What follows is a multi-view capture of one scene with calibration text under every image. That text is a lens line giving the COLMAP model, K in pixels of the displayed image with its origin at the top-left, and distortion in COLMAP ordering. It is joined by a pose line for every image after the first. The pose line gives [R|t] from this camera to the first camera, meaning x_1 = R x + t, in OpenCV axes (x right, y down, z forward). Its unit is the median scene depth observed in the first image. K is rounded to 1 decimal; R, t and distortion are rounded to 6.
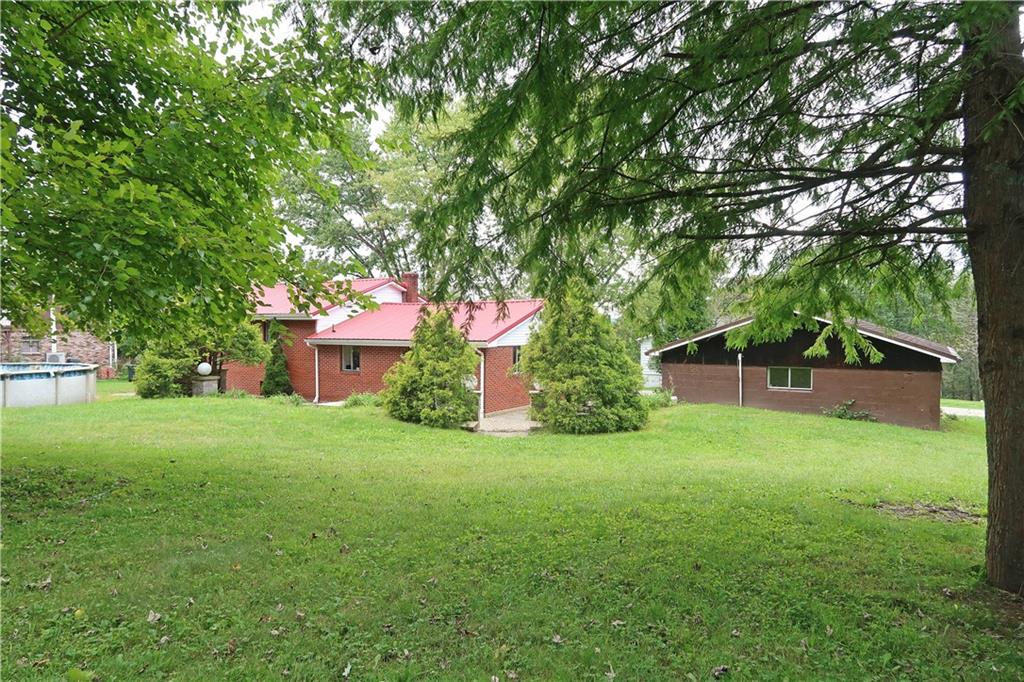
lens RADIAL K [[748.4, 0, 512.0], [0, 748.4, 341.0], [0, 0, 1]] dist [-0.004559, -0.001202]
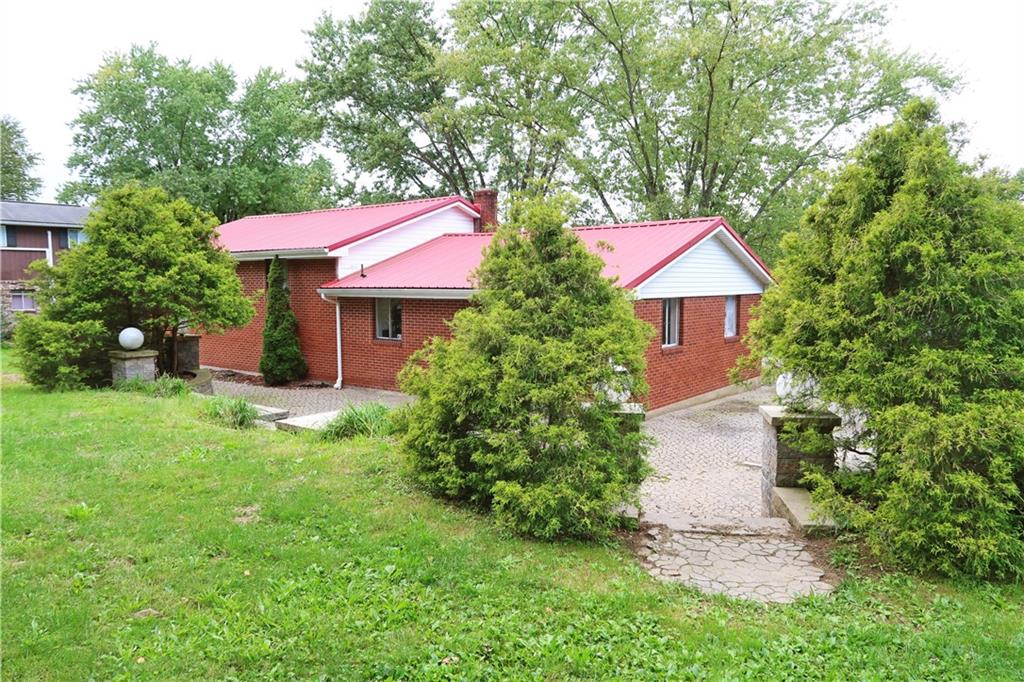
lens RADIAL K [[748.4, 0, 512.0], [0, 748.4, 341.0], [0, 0, 1]] dist [-0.004559, -0.001202]
pose [[0.993758, 0.005084, -0.111443, -0.051968], [0.001498, 0.998263, 0.058900, 0.005428], [0.111549, -0.058700, 0.992024, 0.457365]]
